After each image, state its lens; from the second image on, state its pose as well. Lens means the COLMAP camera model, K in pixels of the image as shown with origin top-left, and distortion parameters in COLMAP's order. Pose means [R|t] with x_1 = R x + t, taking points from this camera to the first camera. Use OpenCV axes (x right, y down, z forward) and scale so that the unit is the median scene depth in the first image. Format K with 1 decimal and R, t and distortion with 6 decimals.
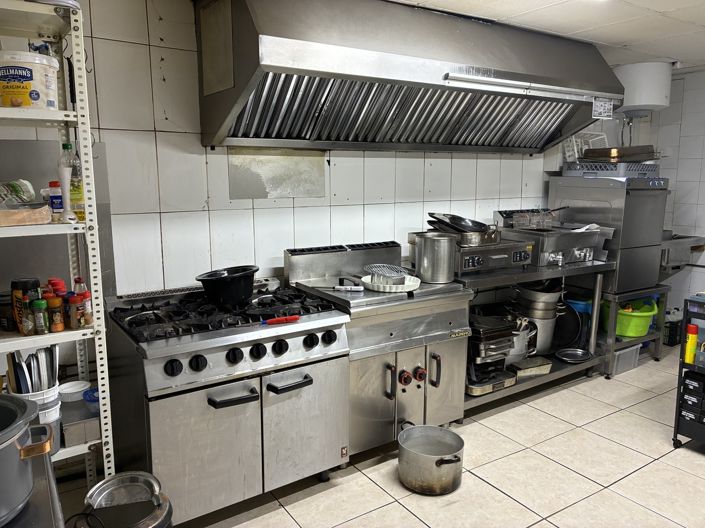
lens RADIAL K [[536.1, 0, 356.9], [0, 536.1, 263.5], [0, 0, 1]] dist [0.039227, -0.053391]
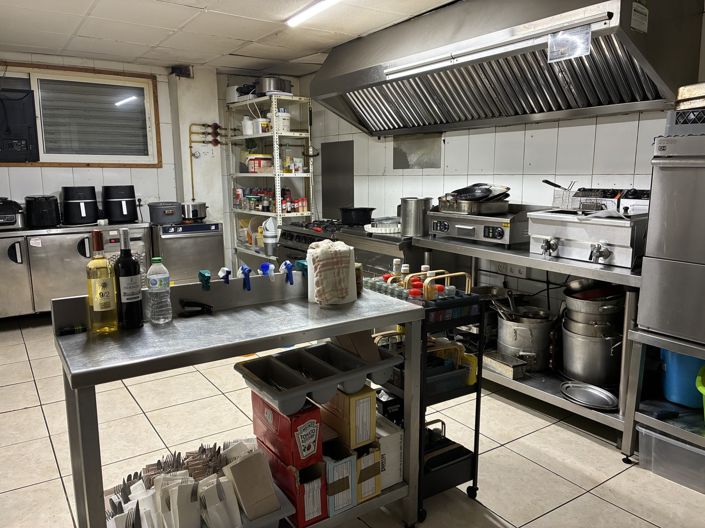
lens RADIAL K [[536.1, 0, 356.9], [0, 536.1, 263.5], [0, 0, 1]] dist [0.039227, -0.053391]
pose [[0.014142, 0.163144, -0.986501, 1.227076], [-0.157117, 0.974706, 0.158941, -0.071020], [0.987479, 0.152748, 0.039417, 0.749199]]
